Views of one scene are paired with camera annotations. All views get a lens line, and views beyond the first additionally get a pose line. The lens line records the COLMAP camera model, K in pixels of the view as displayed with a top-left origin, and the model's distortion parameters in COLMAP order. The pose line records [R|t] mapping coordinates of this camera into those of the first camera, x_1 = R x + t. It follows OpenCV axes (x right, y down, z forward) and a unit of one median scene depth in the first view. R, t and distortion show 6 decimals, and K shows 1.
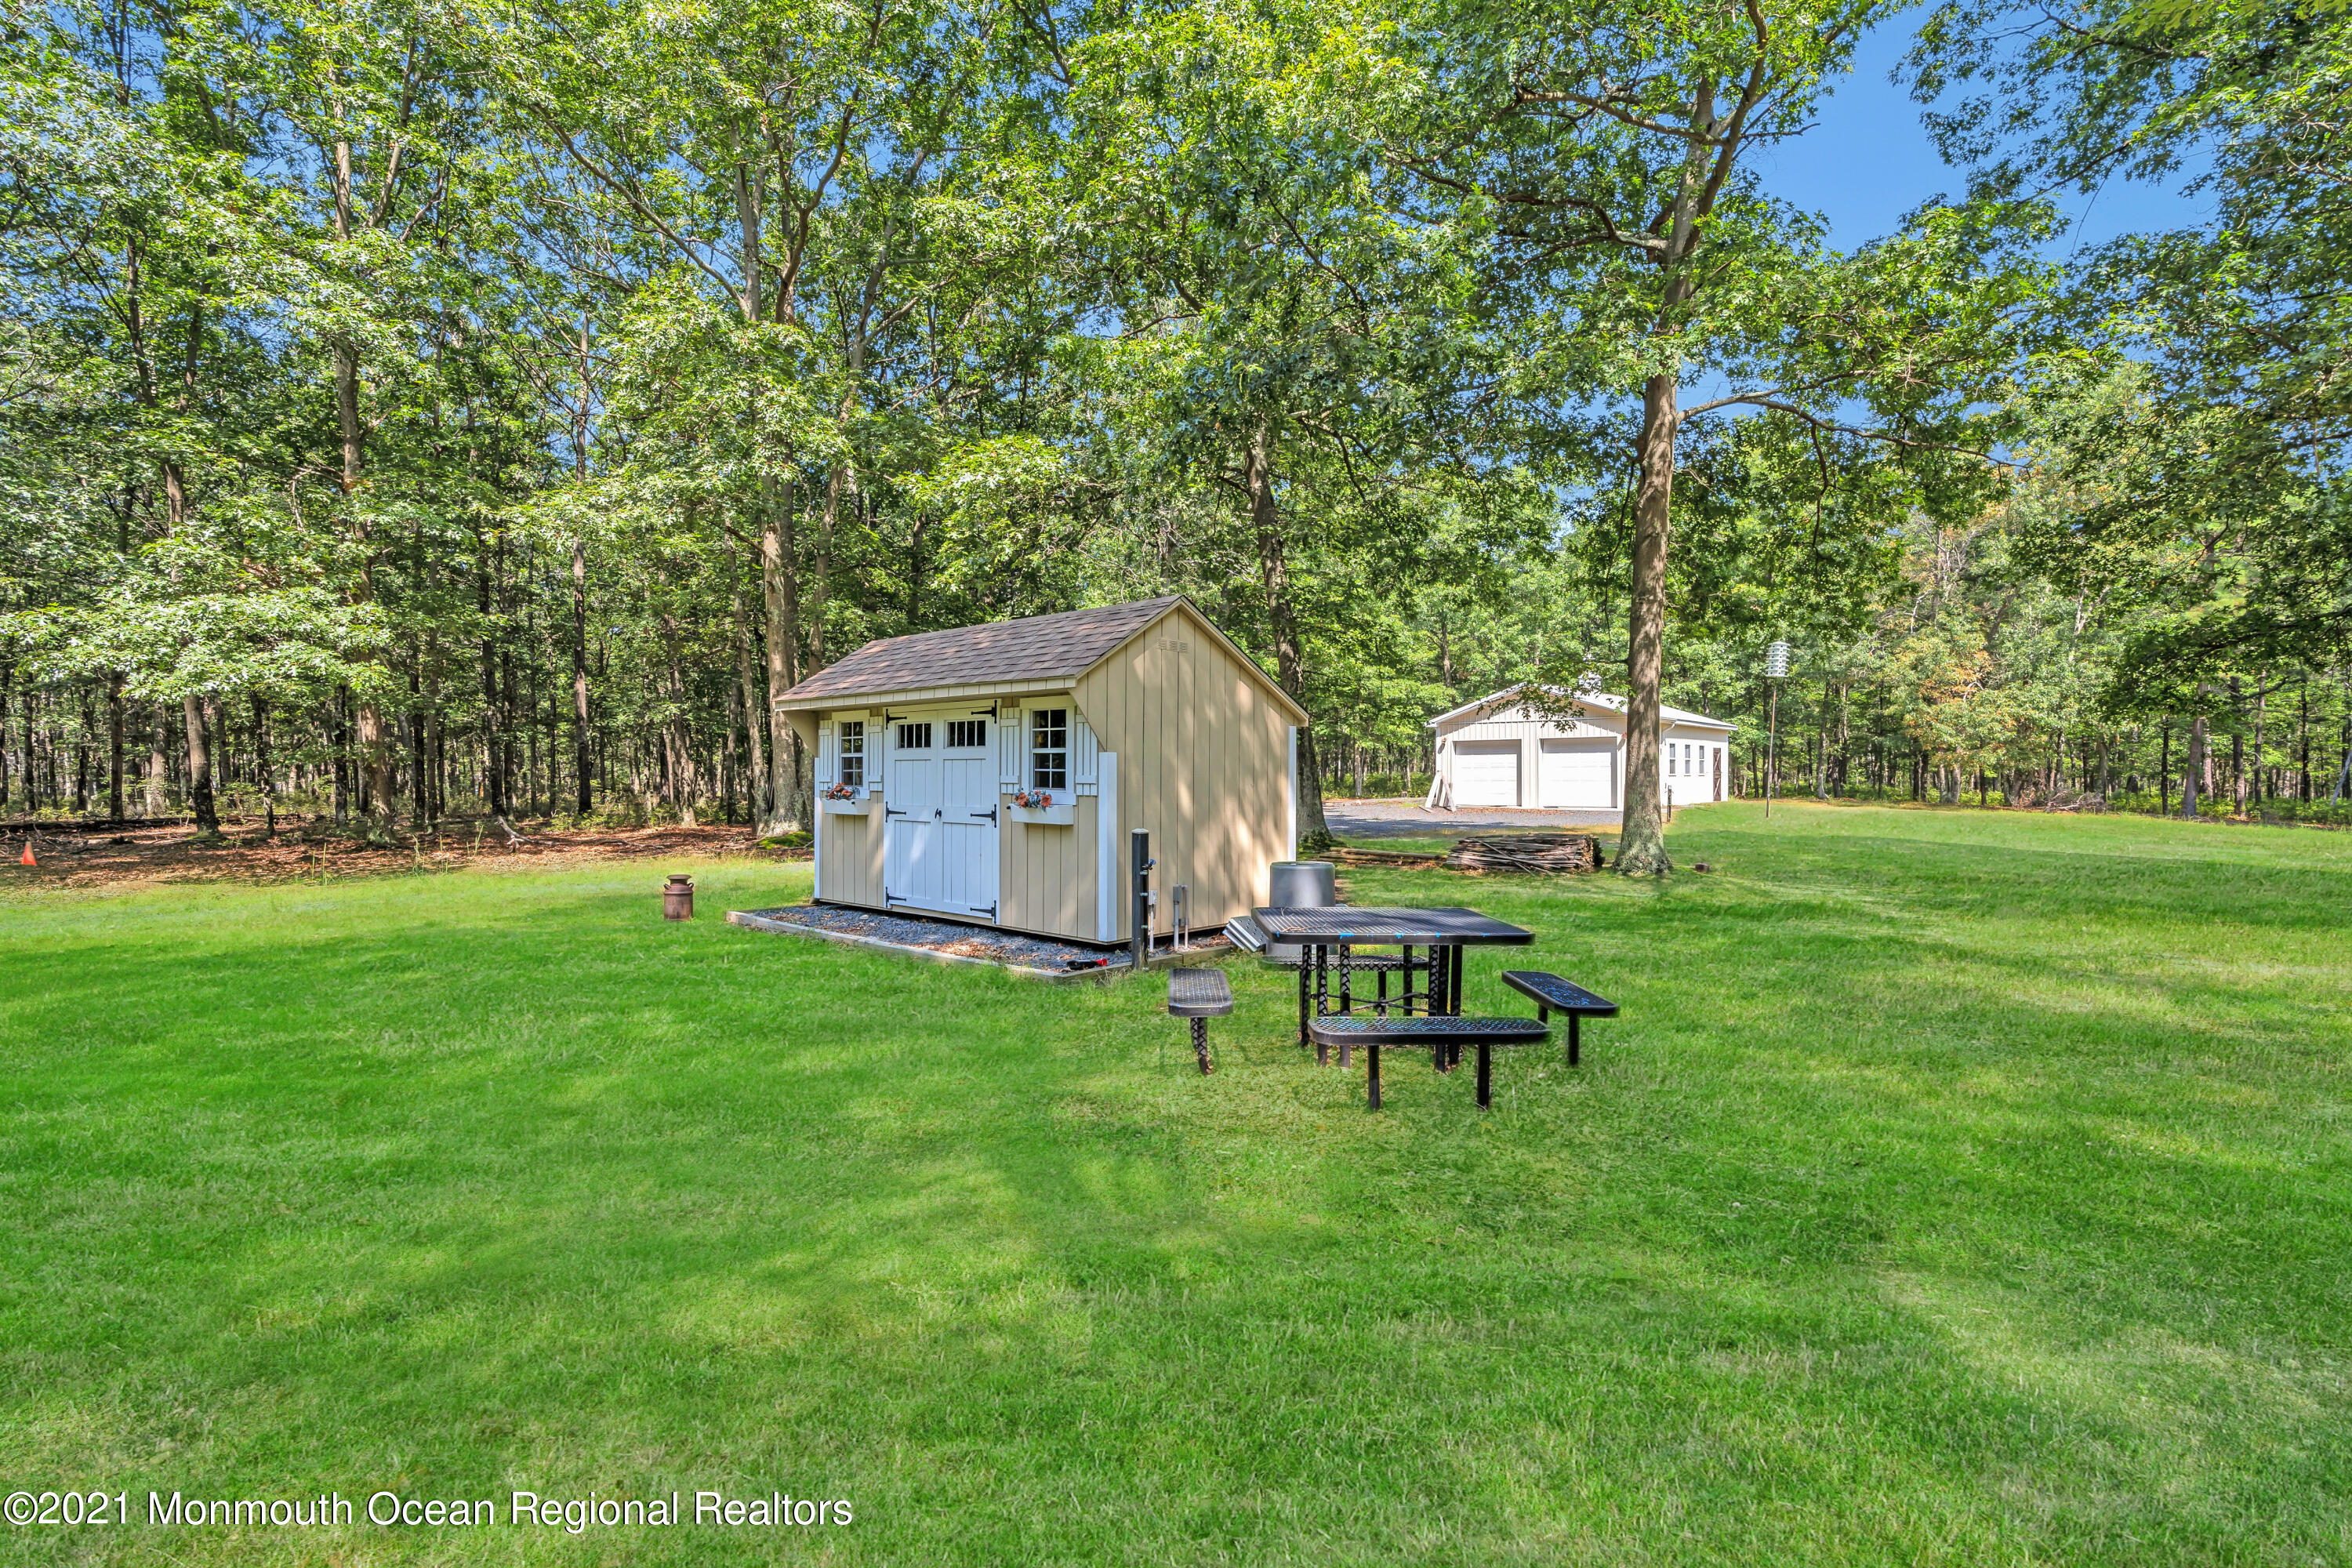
lens RADIAL K [[1060.1, 0, 1176.2], [0, 1060.1, 783.2], [0, 0, 1]] dist [-0.009823, 0.003260]
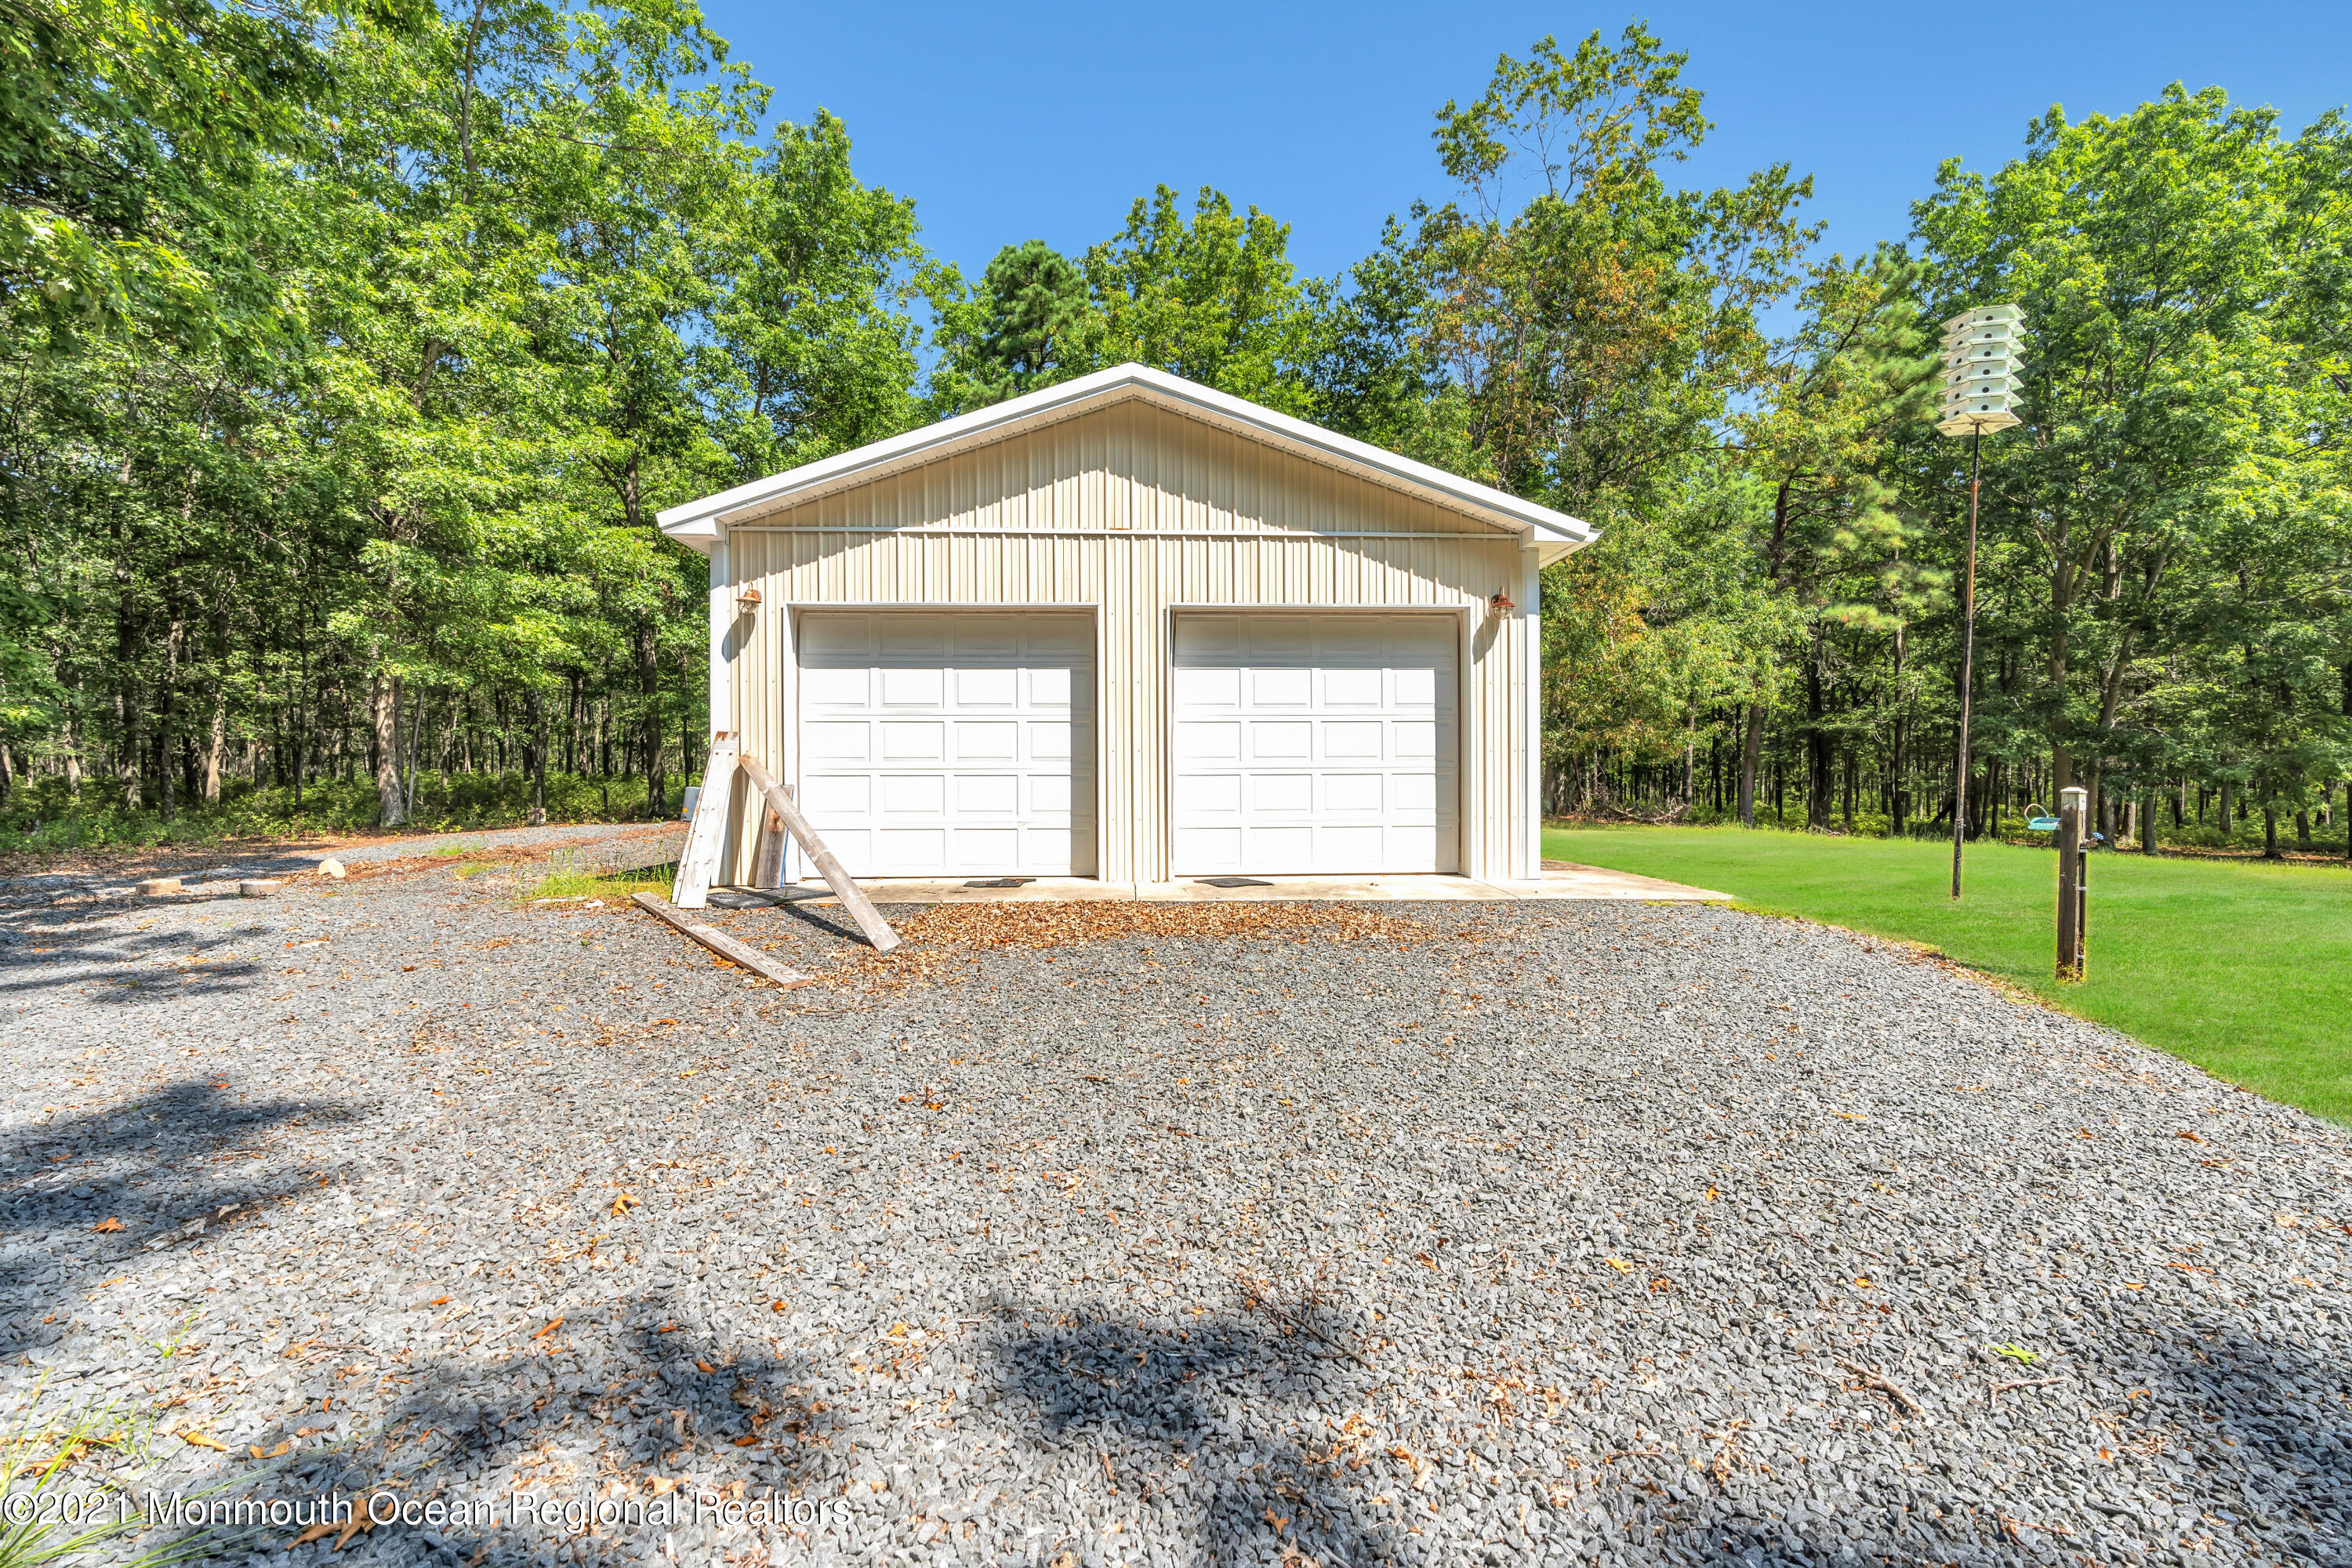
lens RADIAL K [[1060.1, 0, 1176.5], [0, 1060.1, 786.6], [0, 0, 1]] dist [-0.009823, 0.003260]
pose [[0.717864, -0.008348, 0.696133, 0.159134], [0.005636, 0.999965, 0.006180, -0.001073], [-0.696161, -0.000513, 0.717886, 0.772842]]
